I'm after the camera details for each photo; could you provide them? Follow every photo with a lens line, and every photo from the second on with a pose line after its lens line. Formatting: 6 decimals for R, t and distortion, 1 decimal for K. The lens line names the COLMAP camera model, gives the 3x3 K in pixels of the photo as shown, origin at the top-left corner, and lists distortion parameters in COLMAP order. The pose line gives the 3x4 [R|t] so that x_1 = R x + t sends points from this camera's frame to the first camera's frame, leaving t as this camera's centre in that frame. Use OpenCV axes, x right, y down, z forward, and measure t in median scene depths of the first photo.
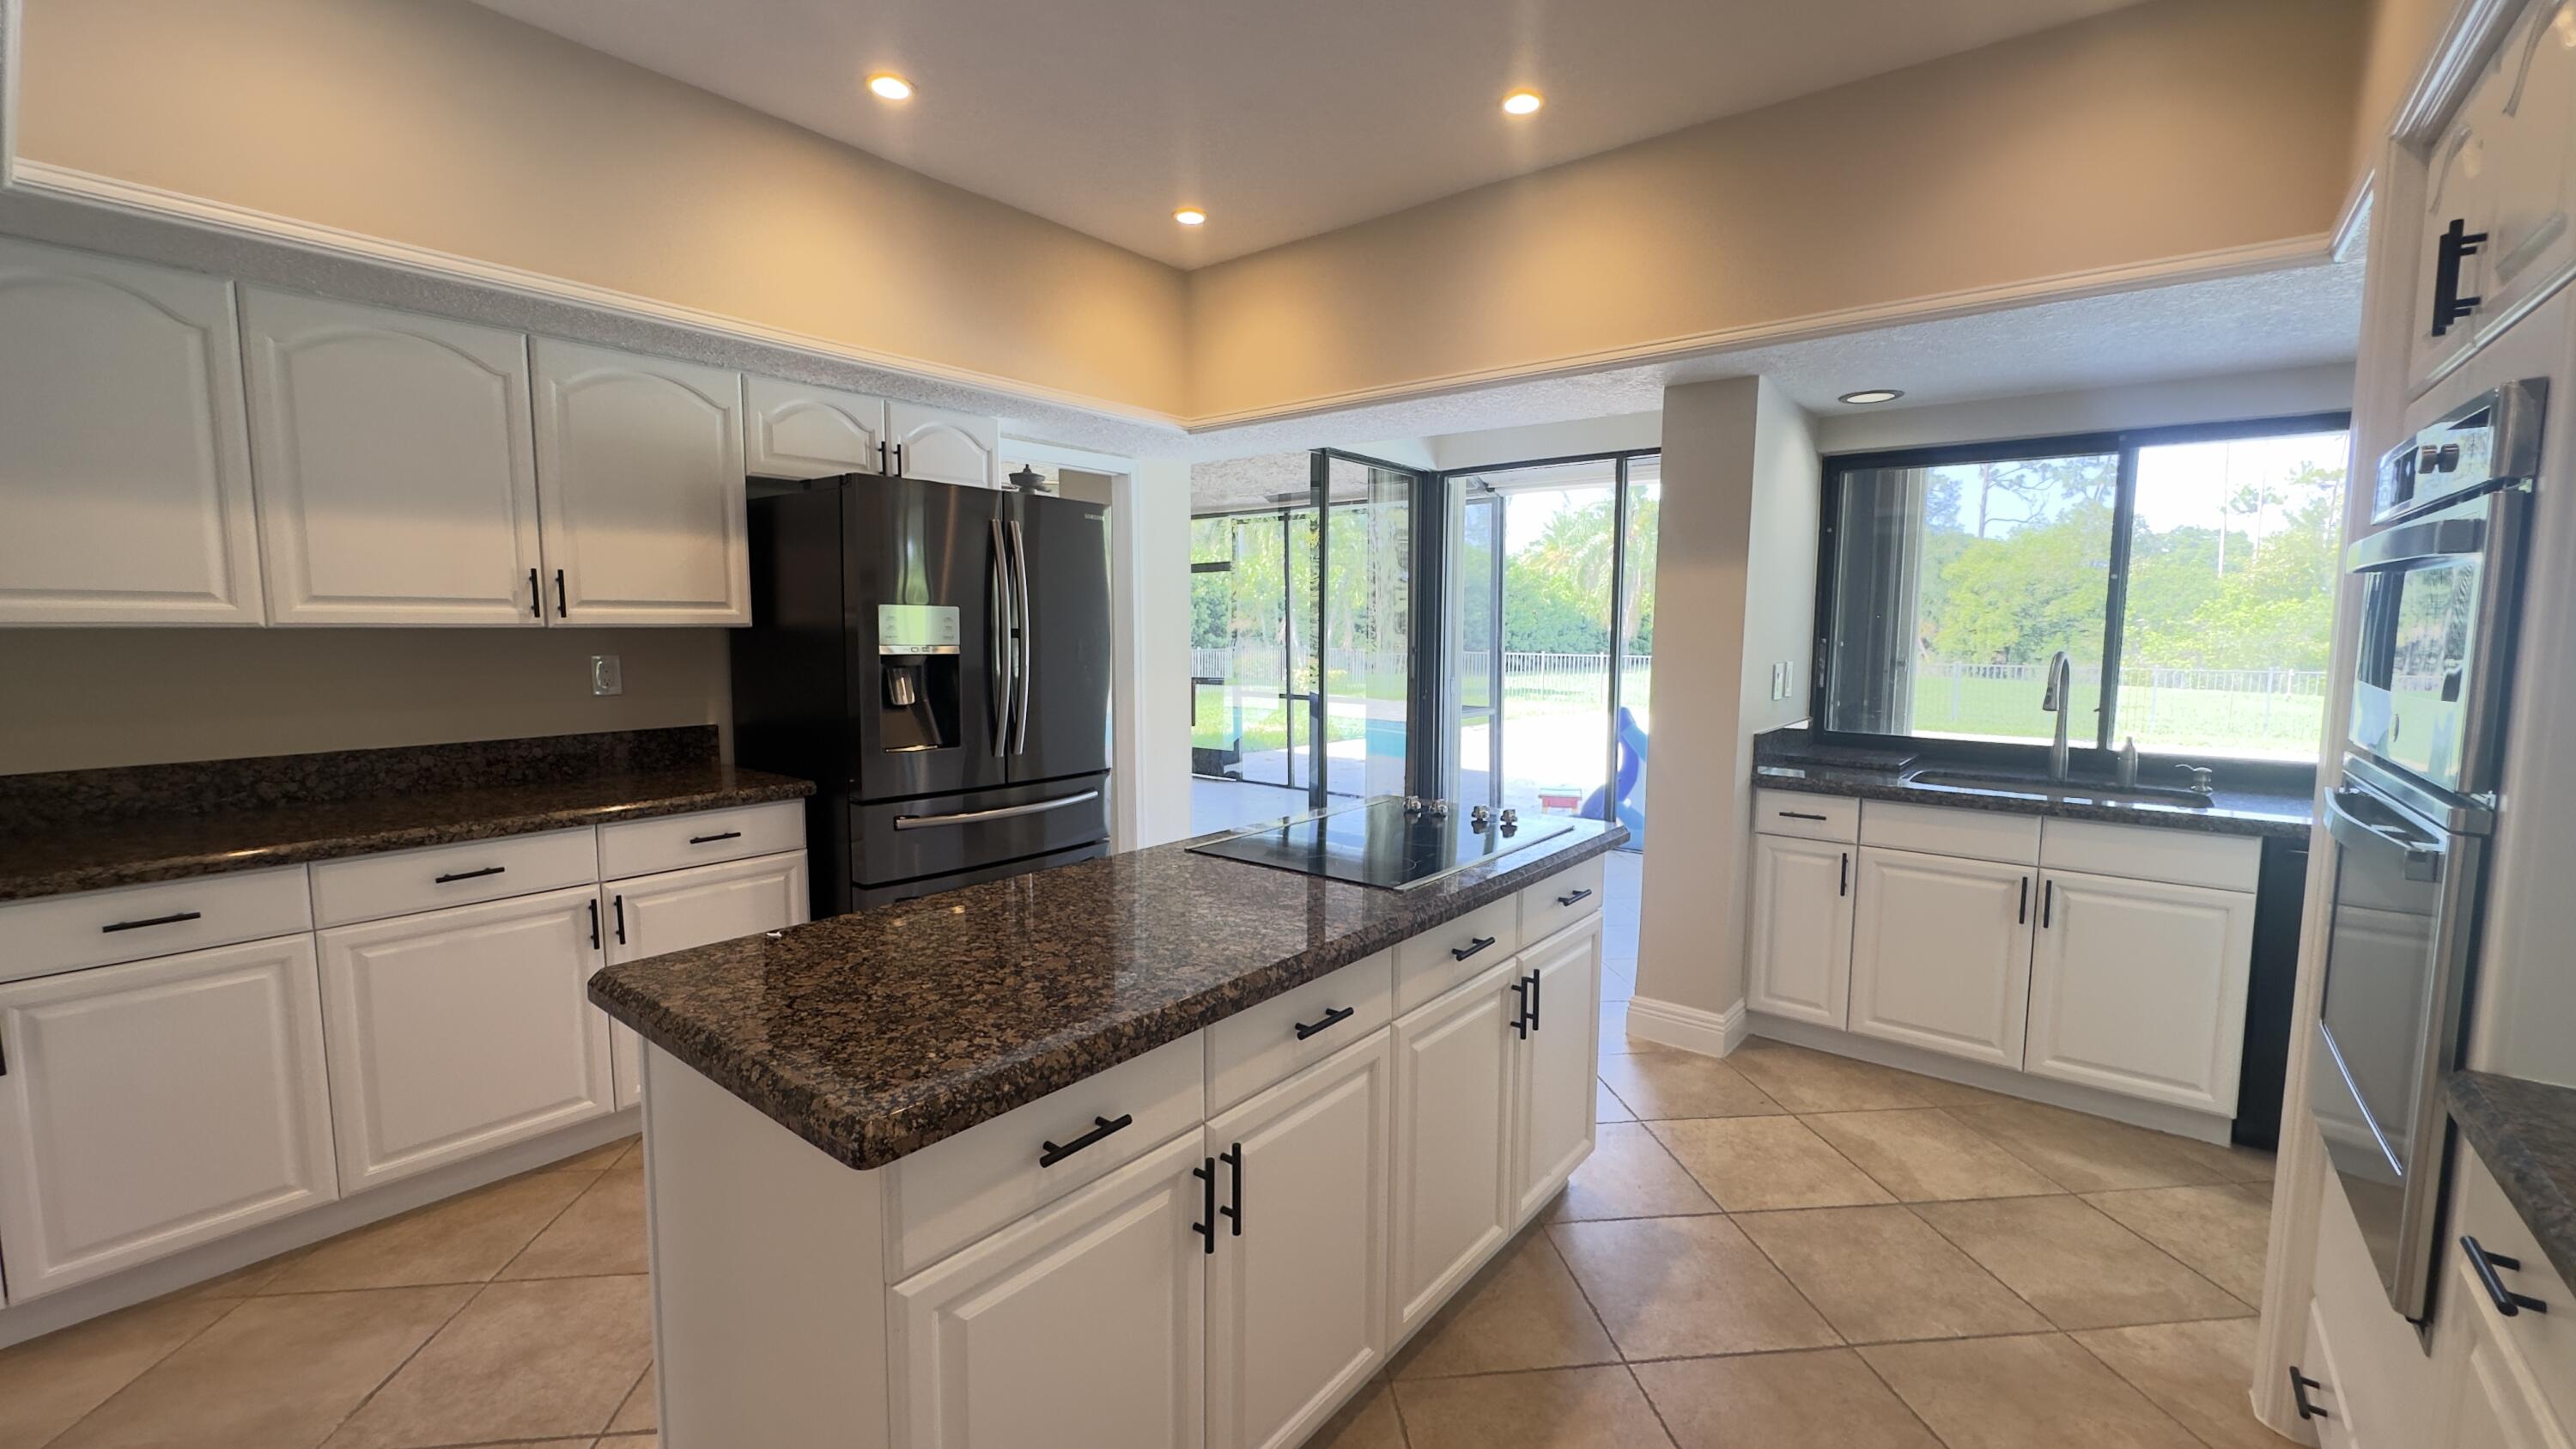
lens RADIAL K [[1027.2, 0, 1296.5], [0, 1027.2, 725.6], [0, 0, 1]] dist [-0.008939, 0.001206]
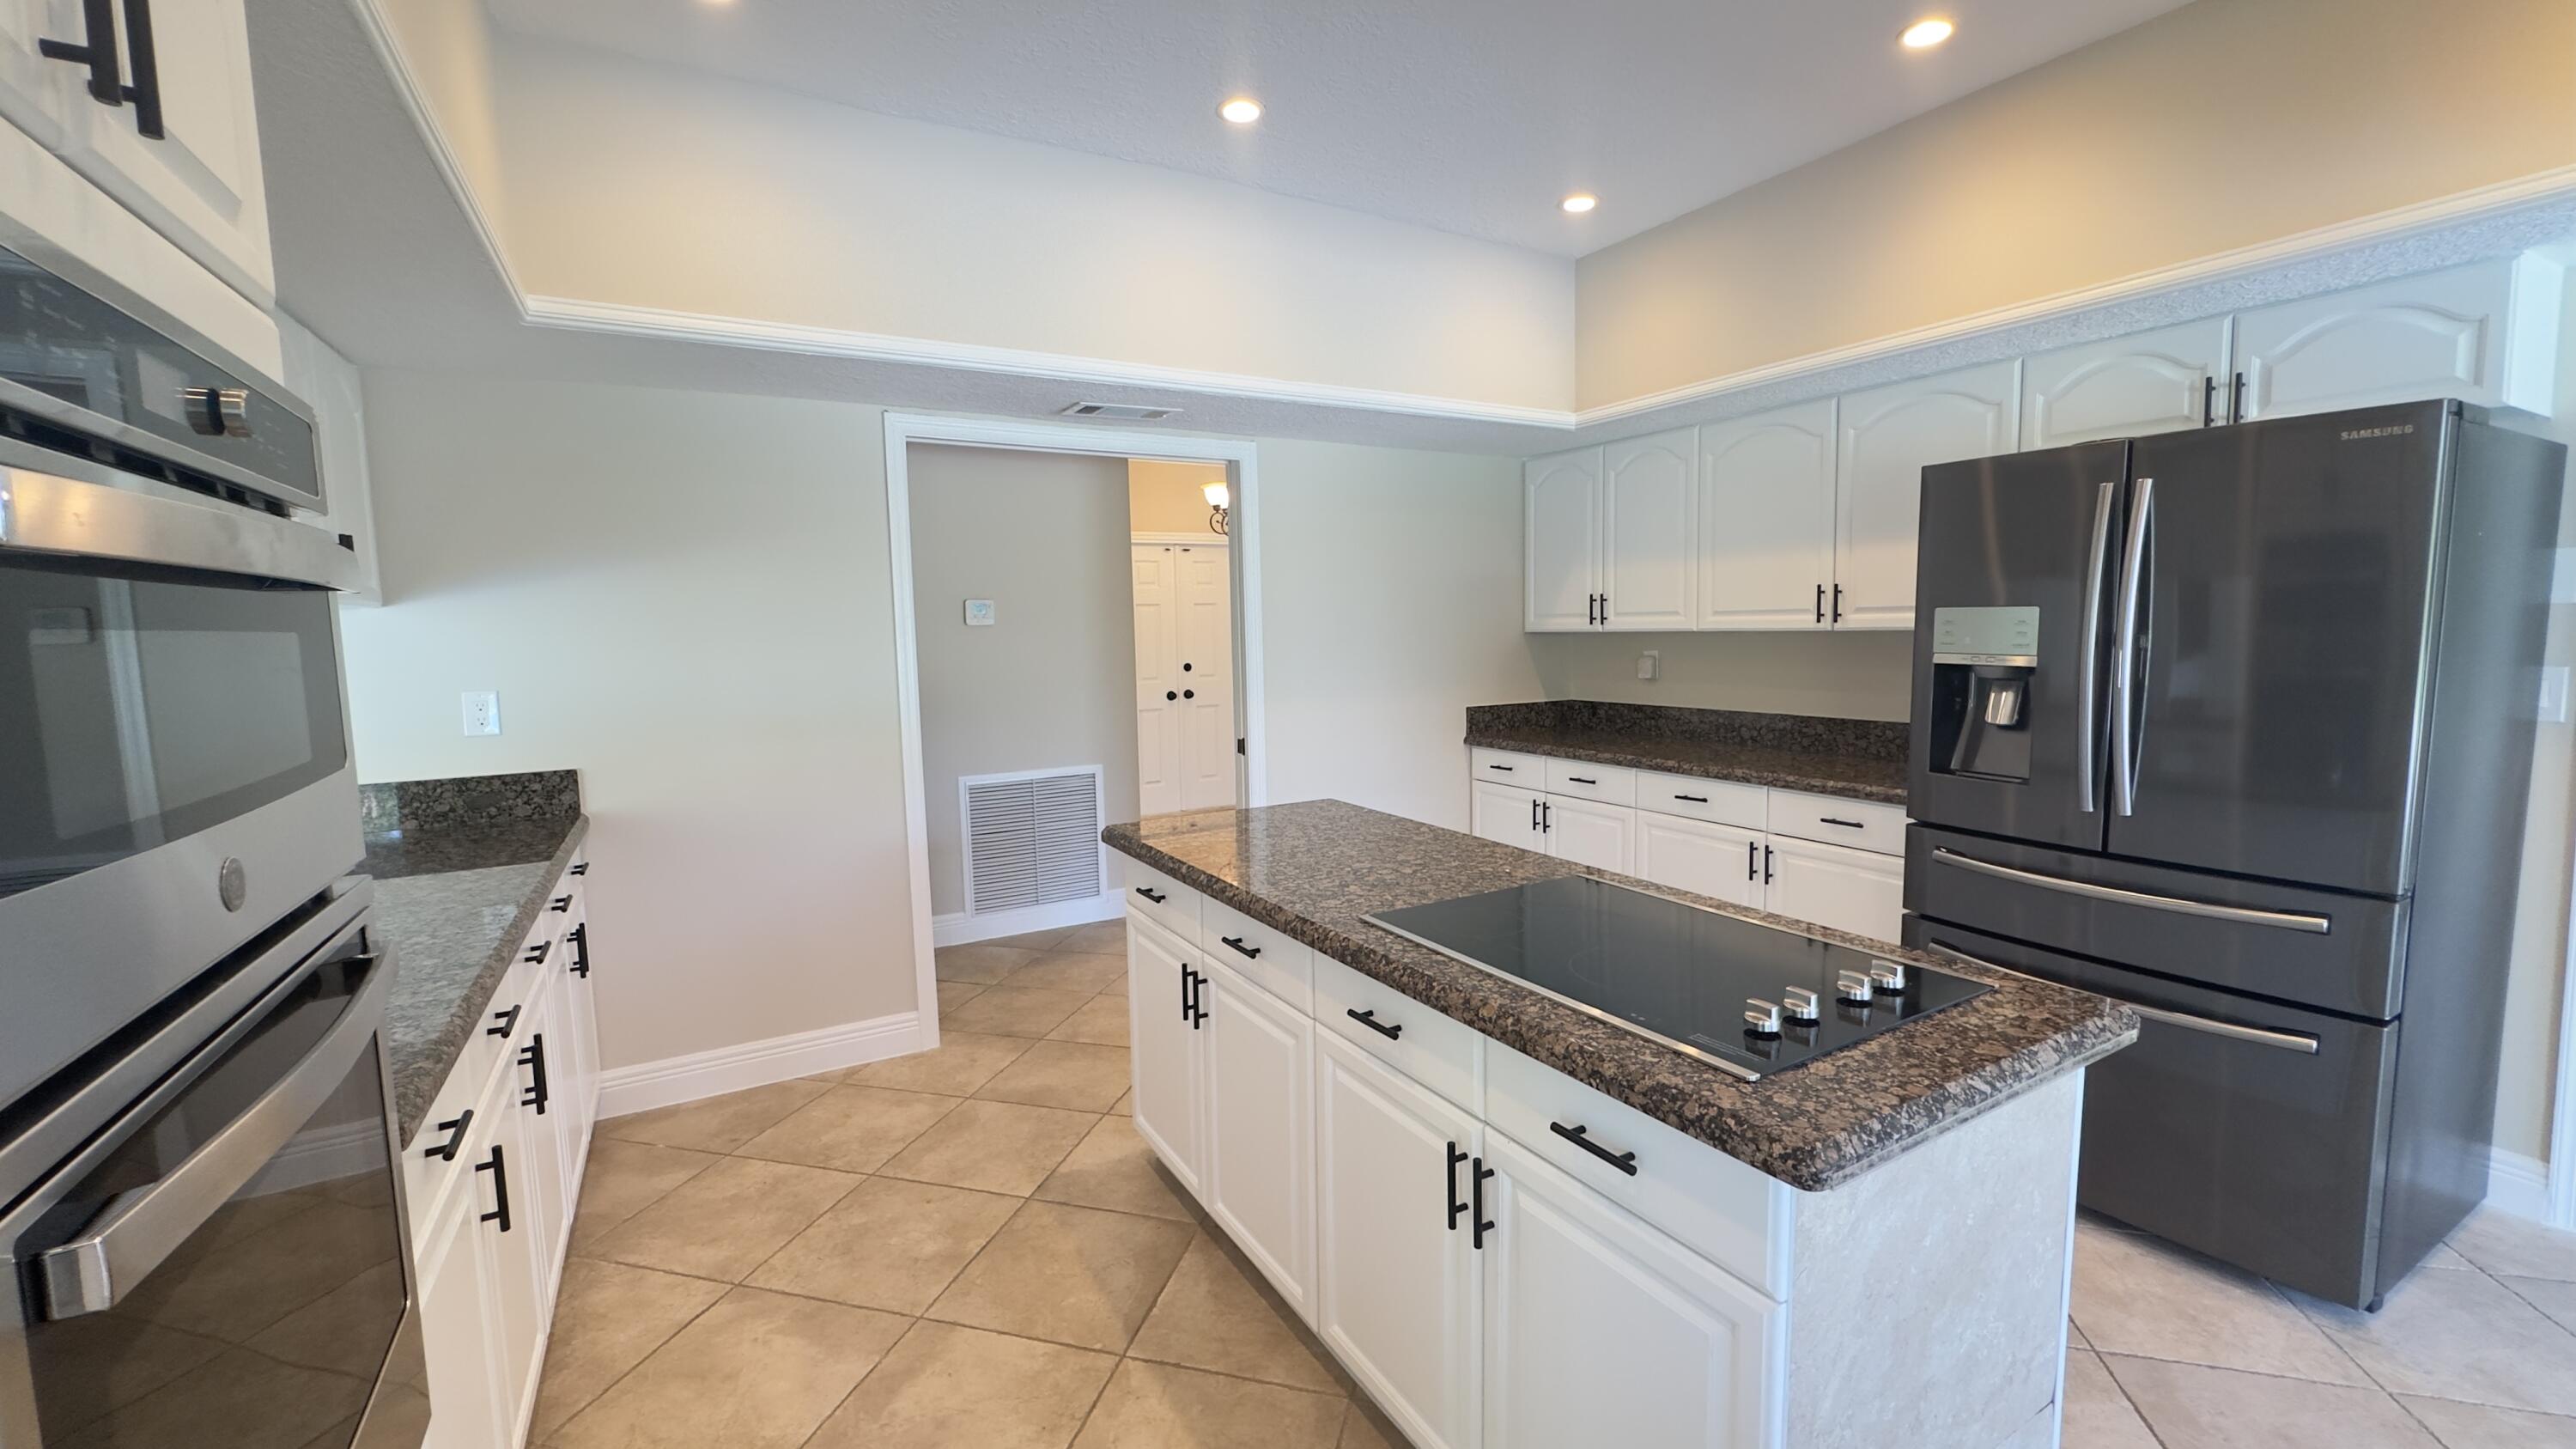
lens RADIAL K [[1027.2, 0, 1289.7], [0, 1027.2, 725.4], [0, 0, 1]] dist [-0.008939, 0.001206]
pose [[-0.360471, 0.093285, -0.928094, 0.670212], [-0.074570, 0.988920, 0.128362, -0.092666], [0.929785, 0.115479, -0.349521, 0.831823]]
